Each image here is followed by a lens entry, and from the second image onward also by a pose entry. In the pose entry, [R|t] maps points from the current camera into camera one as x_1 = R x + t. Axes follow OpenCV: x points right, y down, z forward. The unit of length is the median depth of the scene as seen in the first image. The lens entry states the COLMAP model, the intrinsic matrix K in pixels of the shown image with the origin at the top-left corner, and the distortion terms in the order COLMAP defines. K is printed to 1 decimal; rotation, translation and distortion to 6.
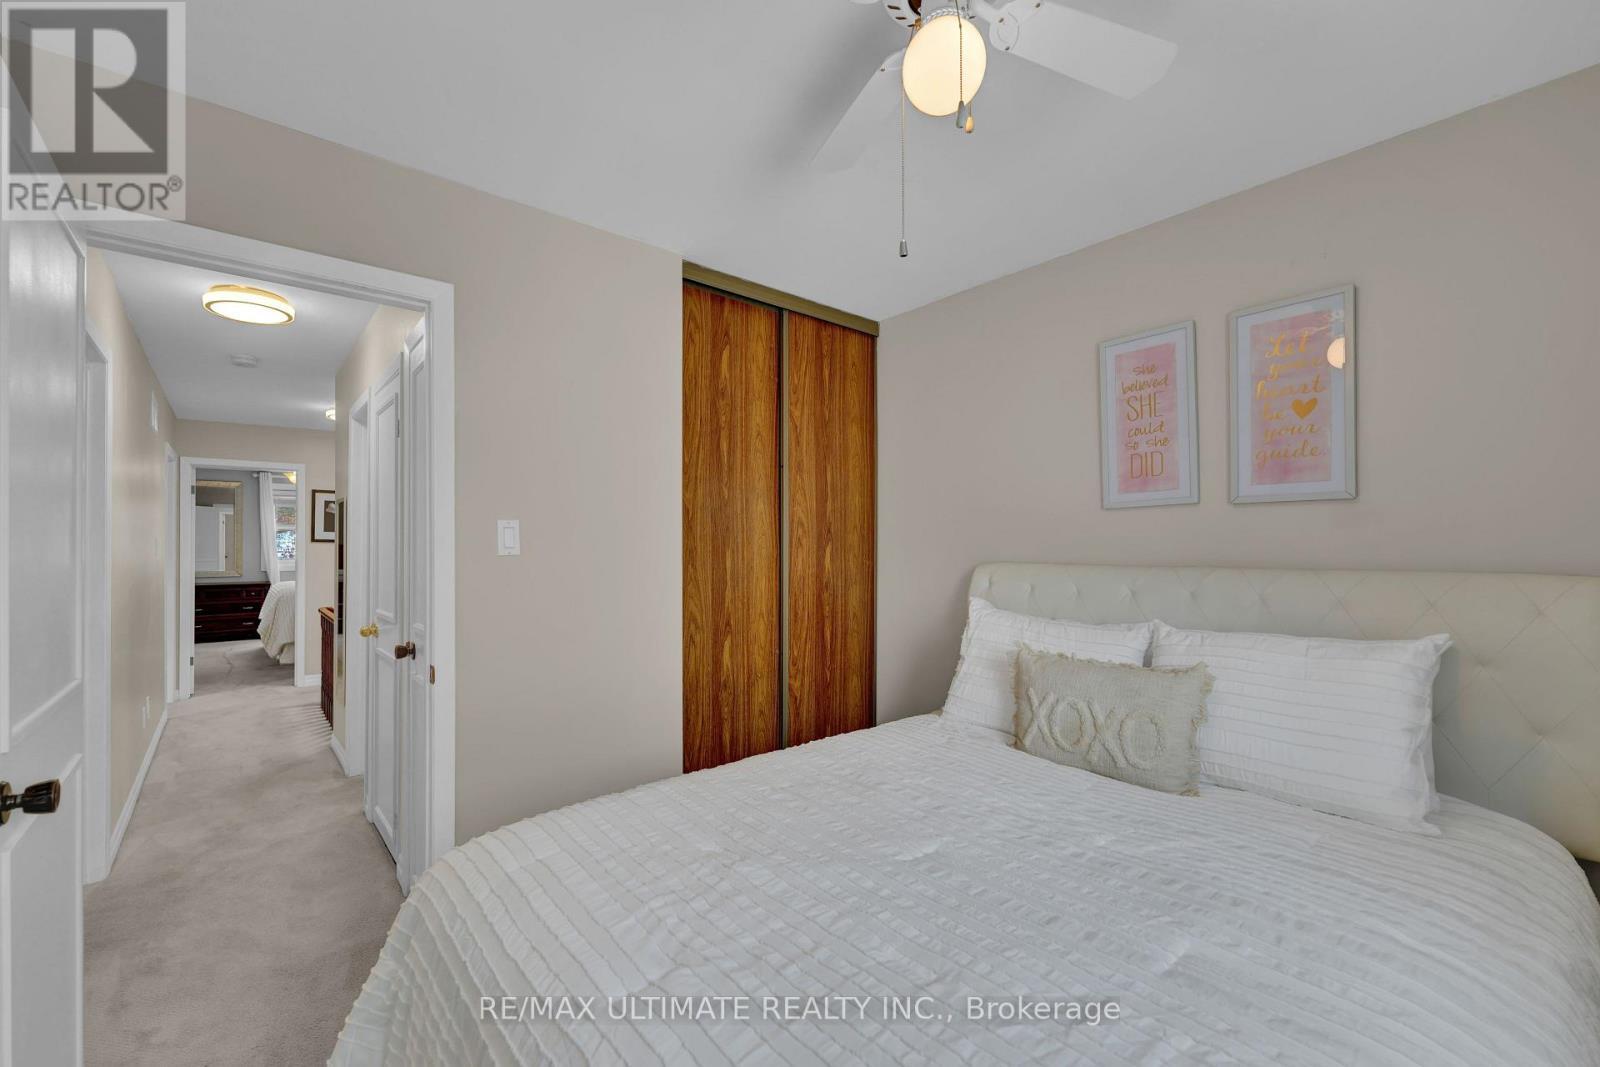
lens RADIAL K [[662.7, 0, 788.7], [0, 662.7, 535.8], [0, 0, 1]] dist [-0.017054, -0.000190]
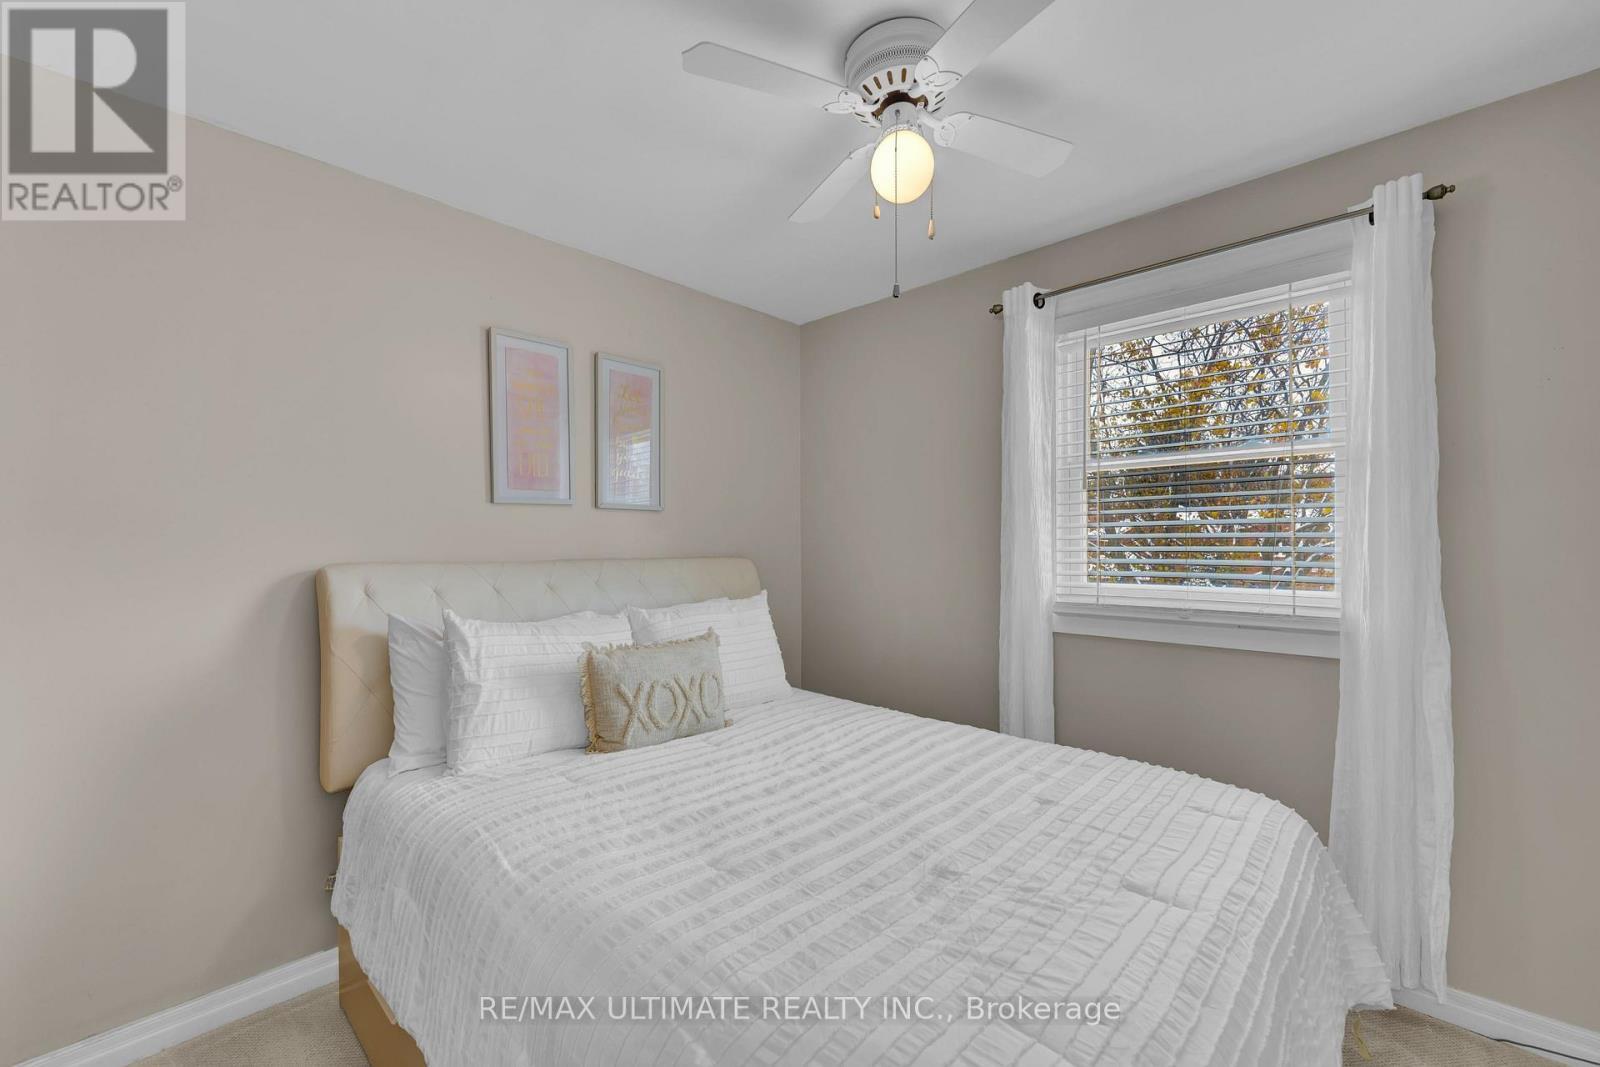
lens RADIAL K [[662.7, 0, 788.7], [0, 662.7, 535.8], [0, 0, 1]] dist [-0.017054, -0.000190]
pose [[-0.106410, 0.010440, 0.994268, -0.678923], [-0.002588, 0.999939, -0.010776, 0.020068], [-0.994319, -0.003720, -0.106376, 0.907217]]
